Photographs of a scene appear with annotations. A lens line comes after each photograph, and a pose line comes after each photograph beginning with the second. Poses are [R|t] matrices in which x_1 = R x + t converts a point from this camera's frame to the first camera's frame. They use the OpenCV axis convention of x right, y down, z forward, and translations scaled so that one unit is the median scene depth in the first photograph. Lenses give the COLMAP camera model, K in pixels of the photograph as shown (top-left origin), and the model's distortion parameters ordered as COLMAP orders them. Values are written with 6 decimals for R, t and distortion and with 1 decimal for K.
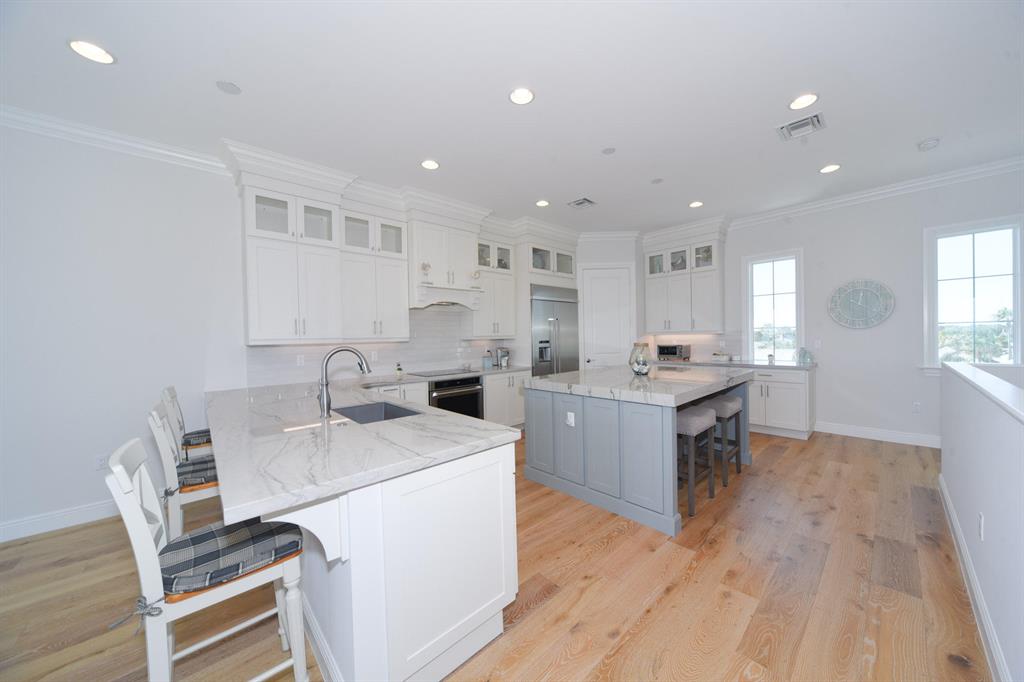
lens RADIAL K [[352.9, 0, 532.6], [0, 352.9, 340.7], [0, 0, 1]] dist [-0.002036, -0.000197]
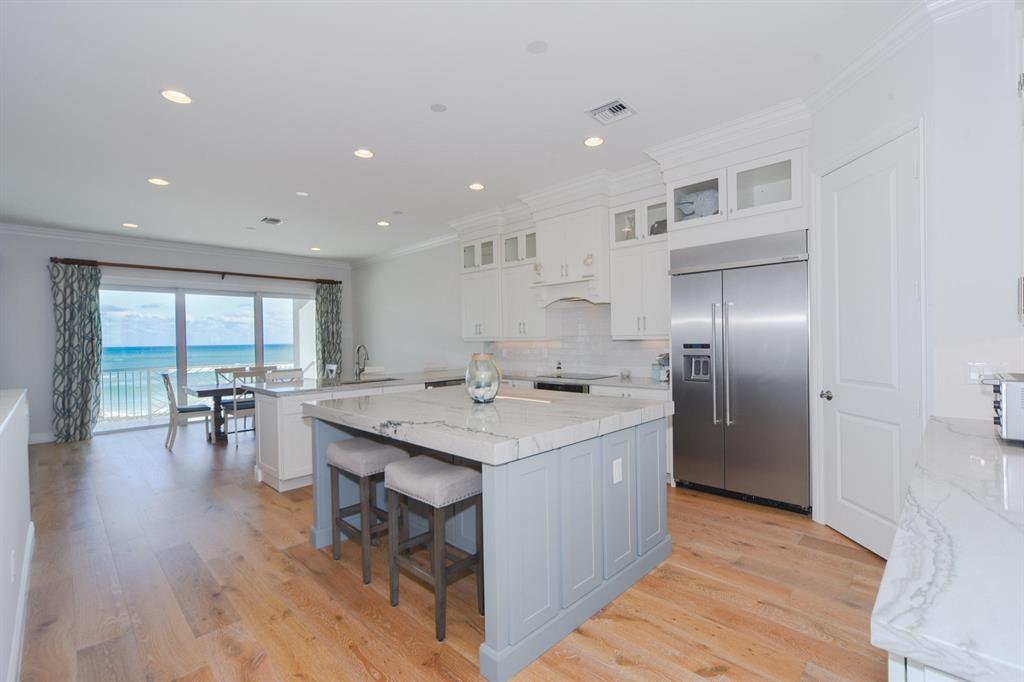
lens RADIAL K [[447.3, 0, 512.0], [0, 447.3, 341.0], [0, 0, 1]] dist [0.003651, 0.000920]
pose [[0.027448, 0.024225, -0.999330, 2.151896], [0.002061, 0.999703, 0.024291, -0.064992], [0.999621, -0.002726, 0.027390, 1.974202]]
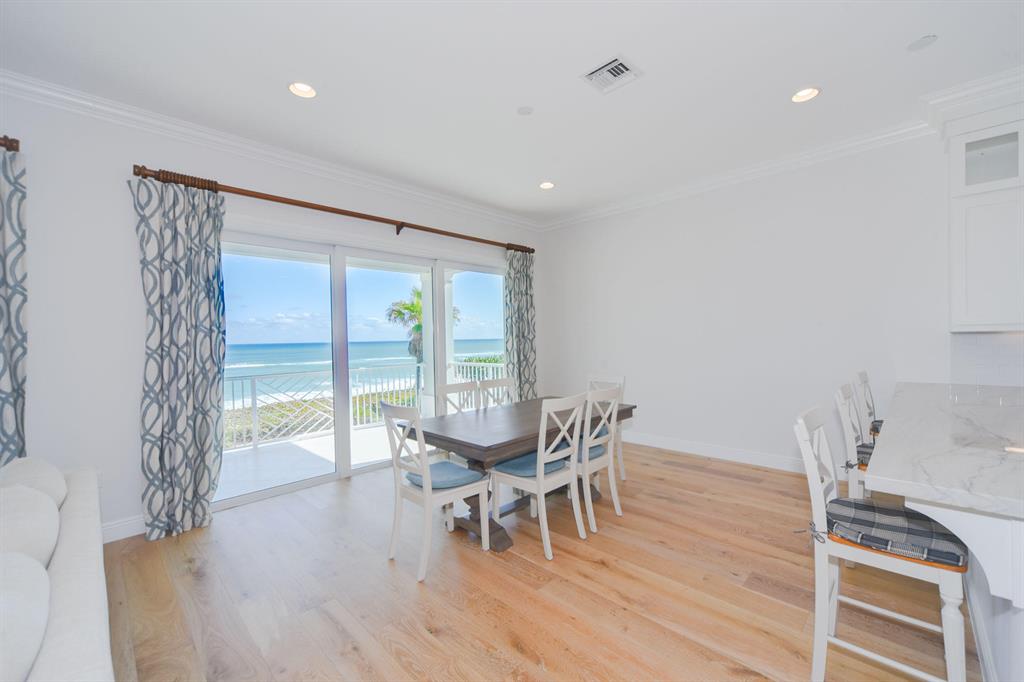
lens RADIAL K [[407.0, 0, 512.0], [0, 407.0, 341.0], [0, 0, 1]] dist [-0.001394, 0.000089]
pose [[0.028148, 0.029393, -0.999172, 0.189438], [0.005653, 0.999547, 0.029563, -0.000168], [0.999588, -0.006481, 0.027969, -0.085973]]
